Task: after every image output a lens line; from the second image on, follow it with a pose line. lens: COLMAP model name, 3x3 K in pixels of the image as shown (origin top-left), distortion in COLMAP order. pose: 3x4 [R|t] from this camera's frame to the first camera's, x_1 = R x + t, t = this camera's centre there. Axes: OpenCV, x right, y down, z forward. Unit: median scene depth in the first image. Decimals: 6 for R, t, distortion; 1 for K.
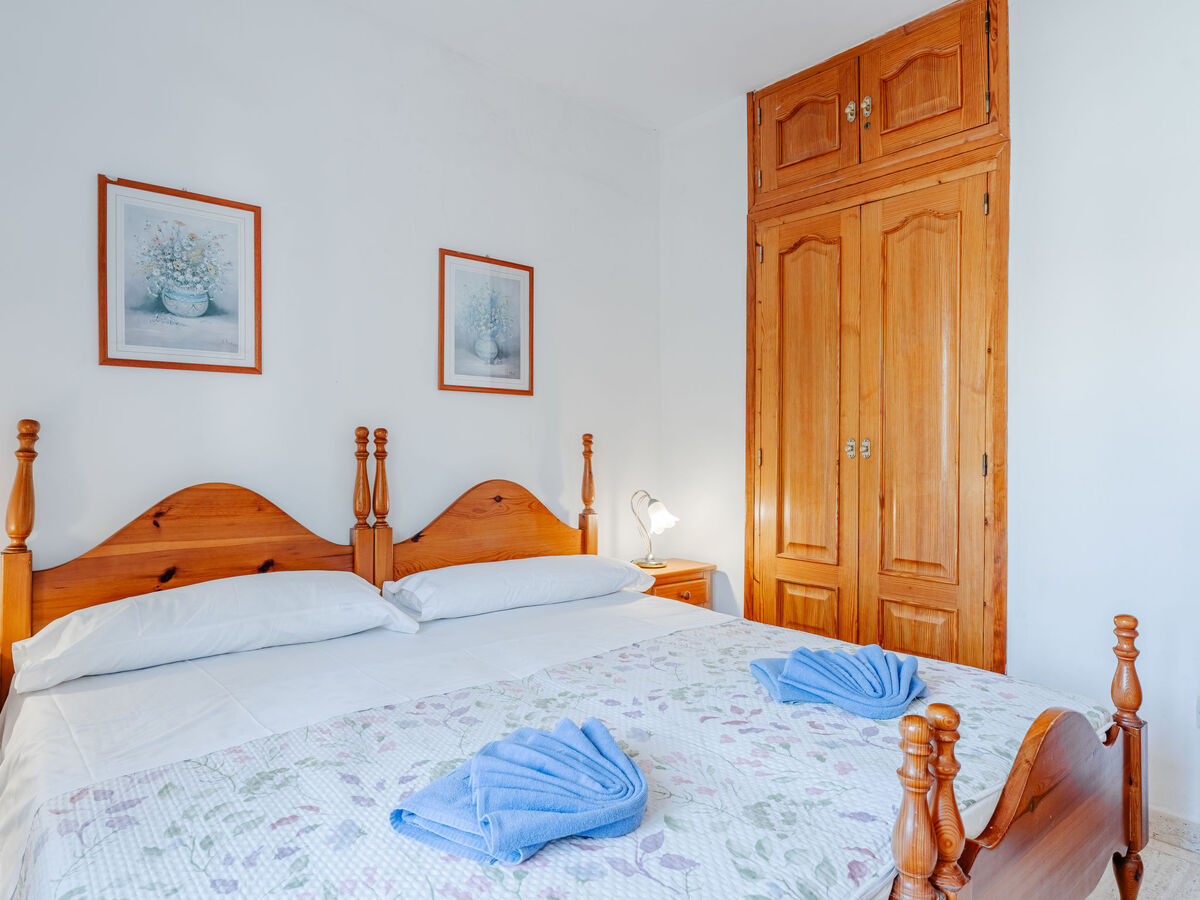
lens RADIAL K [[729.6, 0, 596.3], [0, 729.6, 447.8], [0, 0, 1]] dist [-0.006897, 0.002383]
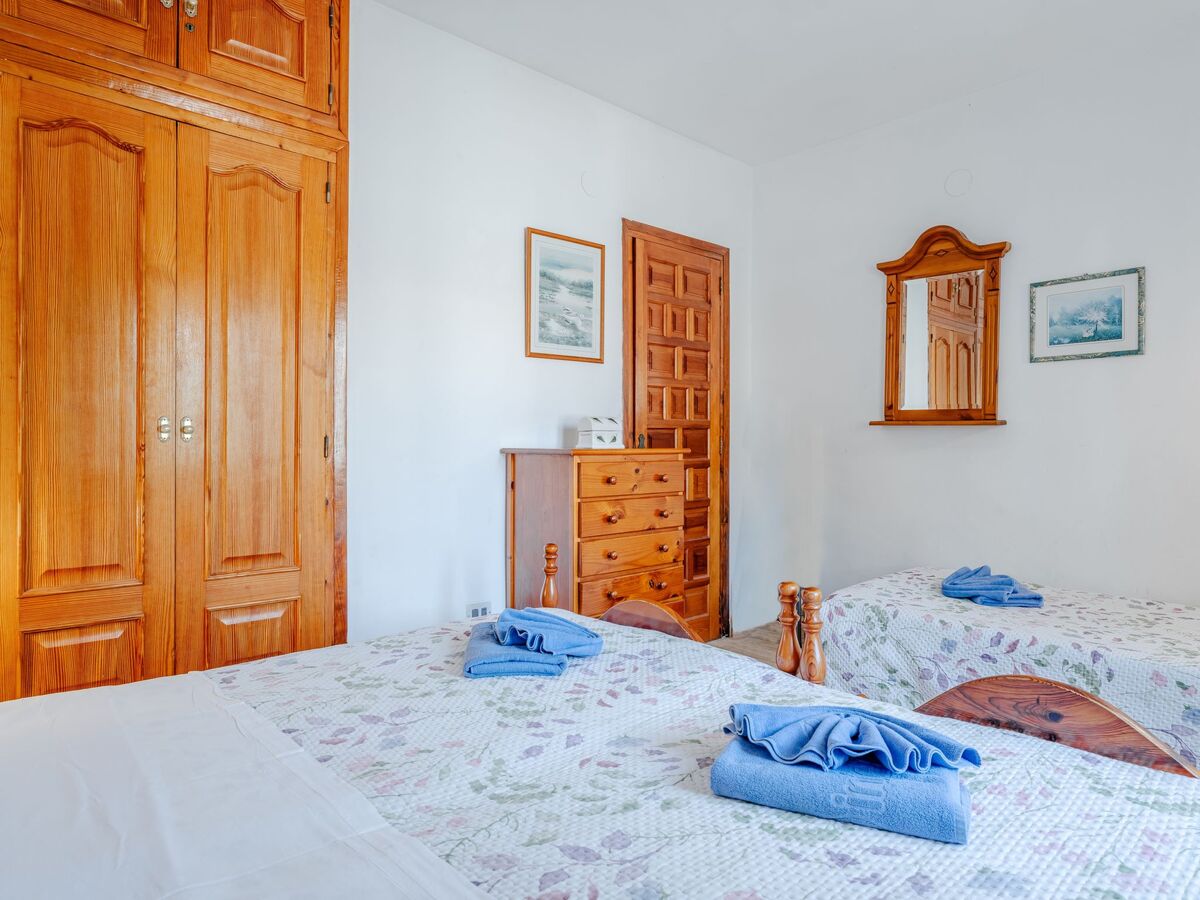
lens RADIAL K [[729.6, 0, 596.3], [0, 729.6, 447.8], [0, 0, 1]] dist [-0.006897, 0.002383]
pose [[-0.021856, -0.008192, 0.999728, -0.523919], [0.002517, 0.999963, 0.008249, 0.018732], [-0.999758, 0.002697, -0.021835, 0.673532]]
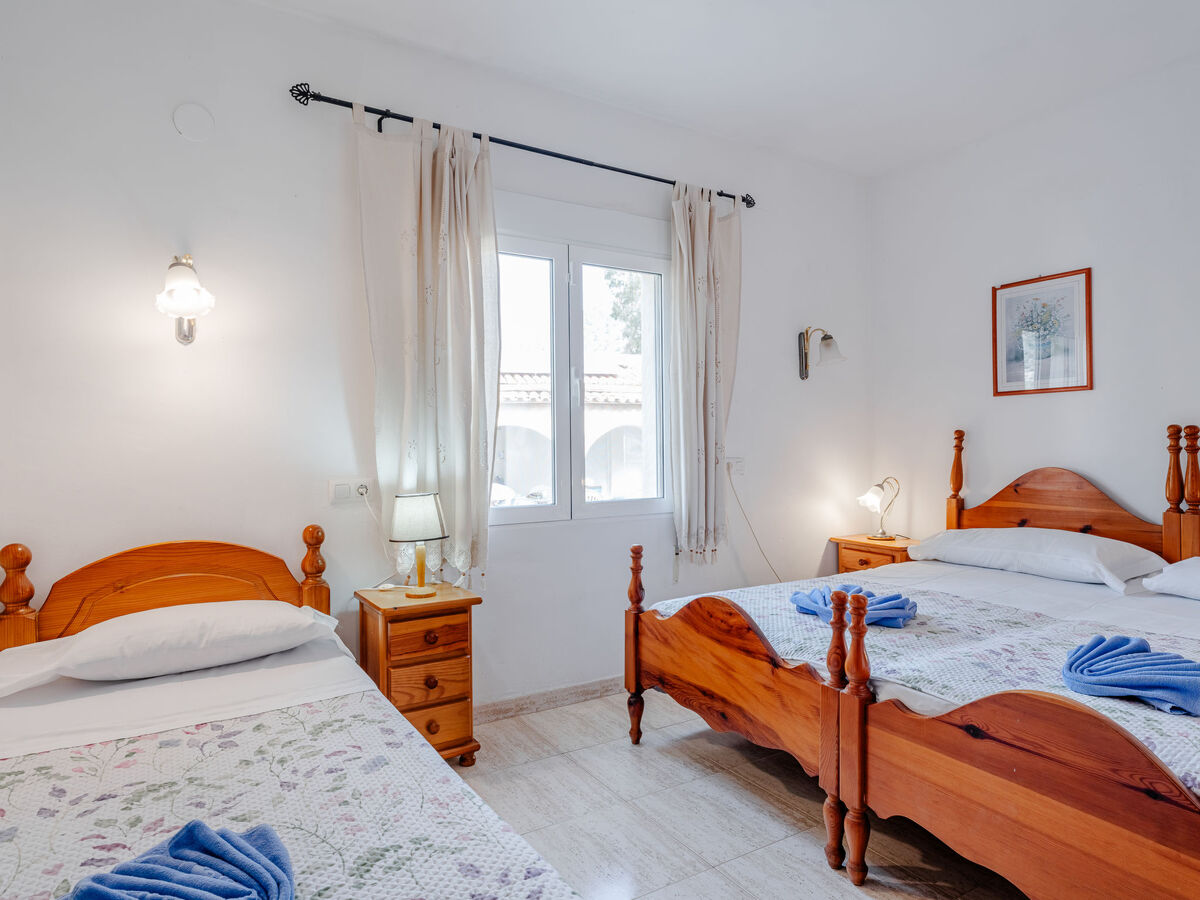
lens RADIAL K [[729.6, 0, 596.3], [0, 729.6, 447.8], [0, 0, 1]] dist [-0.006897, 0.002383]
pose [[-0.168206, 0.000909, -0.985751, 1.046384], [0.007854, 0.999969, -0.000418, 0.001223], [0.985721, -0.007813, -0.168208, 0.313539]]
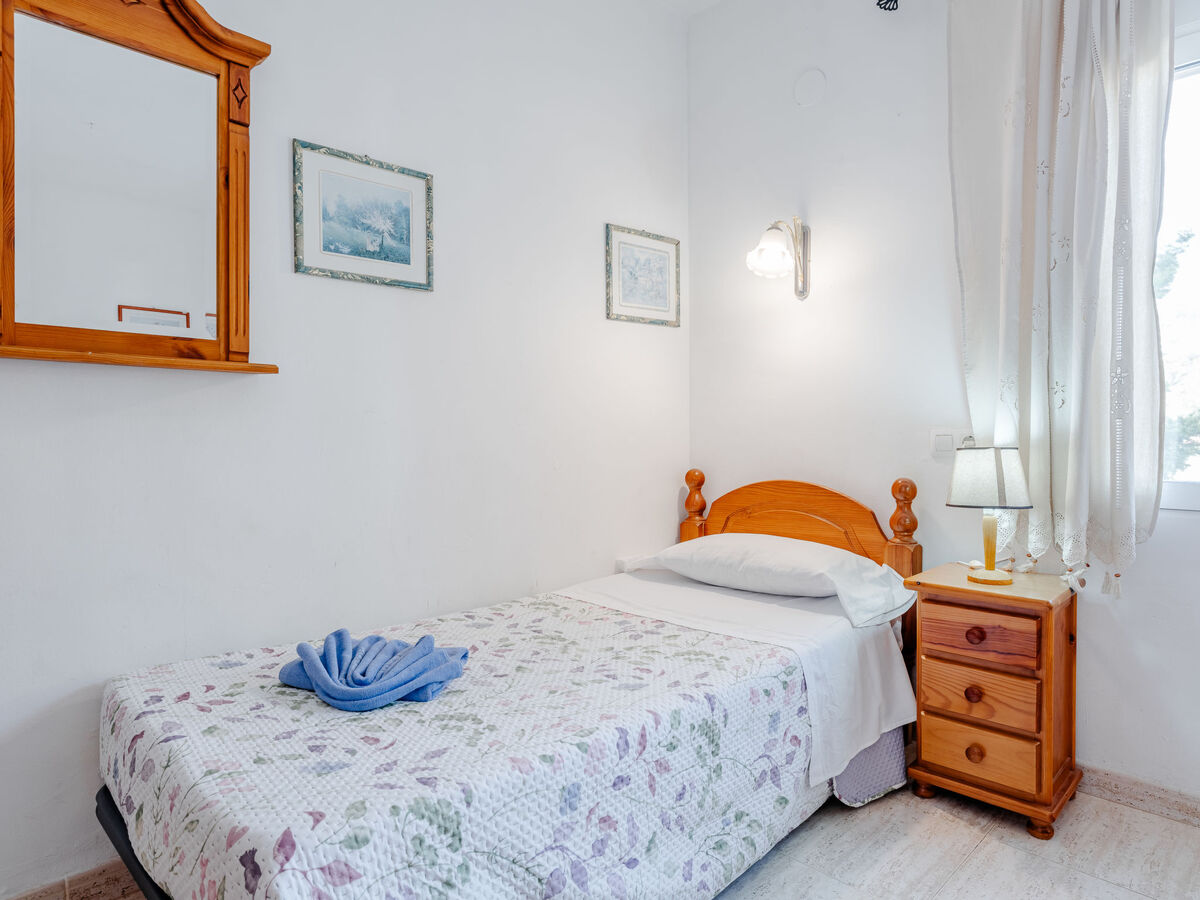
lens RADIAL K [[720.5, 0, 572.7], [0, 720.5, 445.3], [0, 0, 1]] dist [-0.006732, -0.000029]
pose [[-0.998615, 0.001919, -0.052586, 0.522606], [0.000371, 0.999566, 0.029439, 0.042297], [0.052620, 0.029379, -0.998182, 0.657296]]
